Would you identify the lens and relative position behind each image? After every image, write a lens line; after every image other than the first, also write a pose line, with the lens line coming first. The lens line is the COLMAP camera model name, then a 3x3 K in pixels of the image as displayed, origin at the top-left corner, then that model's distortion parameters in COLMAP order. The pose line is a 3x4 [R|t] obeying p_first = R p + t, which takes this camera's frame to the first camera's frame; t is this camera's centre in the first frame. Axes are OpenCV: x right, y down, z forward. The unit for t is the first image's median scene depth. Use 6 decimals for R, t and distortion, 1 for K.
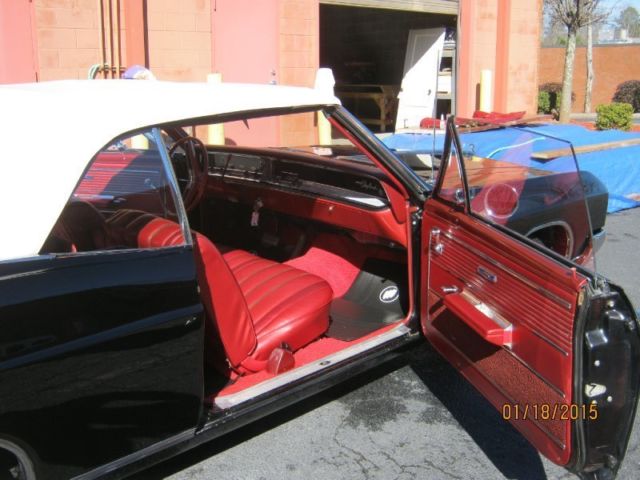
lens RADIAL K [[717.5, 0, 316.3], [0, 717.5, 240.1], [0, 0, 1]] dist [-0.117871, 0.089014]
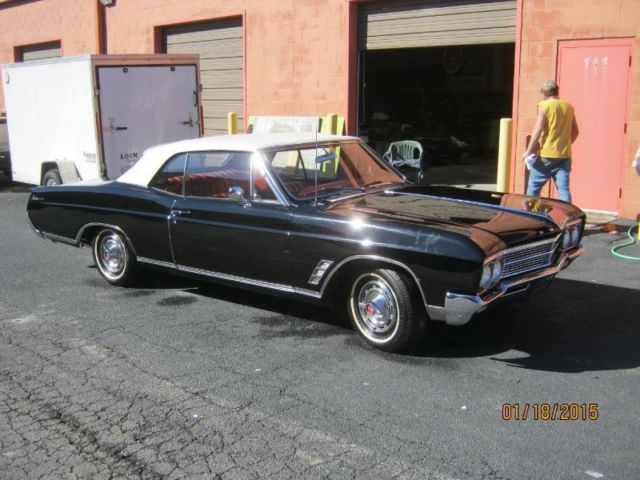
lens RADIAL K [[717.5, 0, 316.3], [0, 717.5, 240.1], [0, 0, 1]] dist [-0.117871, 0.089014]
pose [[0.120541, 0.188871, -0.974575, 0.476118], [-0.229944, 0.960346, 0.157673, -0.070329], [0.965710, 0.205092, 0.159191, 0.204703]]
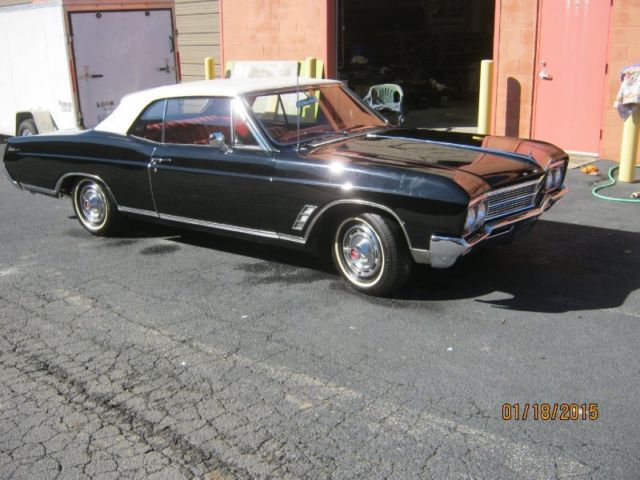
lens RADIAL K [[717.5, 0, 316.3], [0, 717.5, 240.1], [0, 0, 1]] dist [-0.117871, 0.089014]
pose [[0.151662, 0.258503, -0.954031, 0.473784], [-0.217194, 0.950321, 0.222970, -0.068839], [0.964275, 0.173394, 0.200273, 0.203056]]
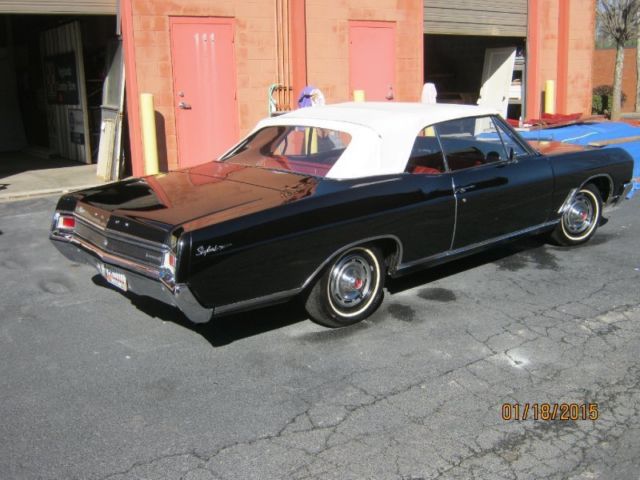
lens RADIAL K [[717.5, 0, 316.3], [0, 717.5, 240.1], [0, 0, 1]] dist [-0.117871, 0.089014]
pose [[0.997371, -0.009245, -0.071877, -0.083641], [0.008853, 0.999944, -0.005779, 0.045493], [0.071927, 0.005128, 0.997397, -0.268067]]
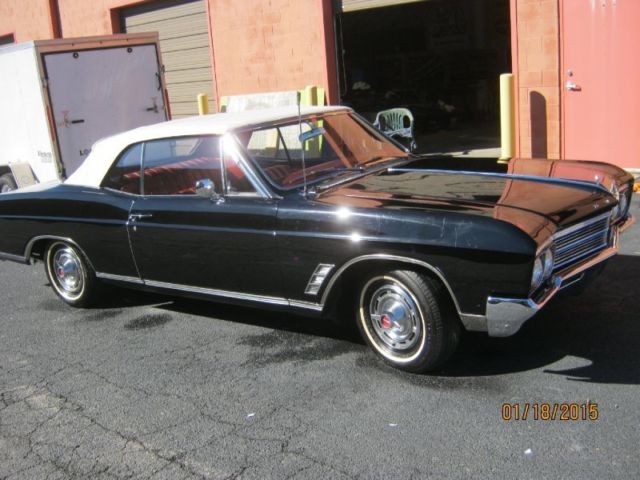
lens RADIAL K [[717.5, 0, 316.3], [0, 717.5, 240.1], [0, 0, 1]] dist [-0.117871, 0.089014]
pose [[0.154620, 0.207004, -0.966045, 0.386420], [-0.149607, 0.971434, 0.184213, -0.065033], [0.976581, 0.116043, 0.181173, 0.214397]]
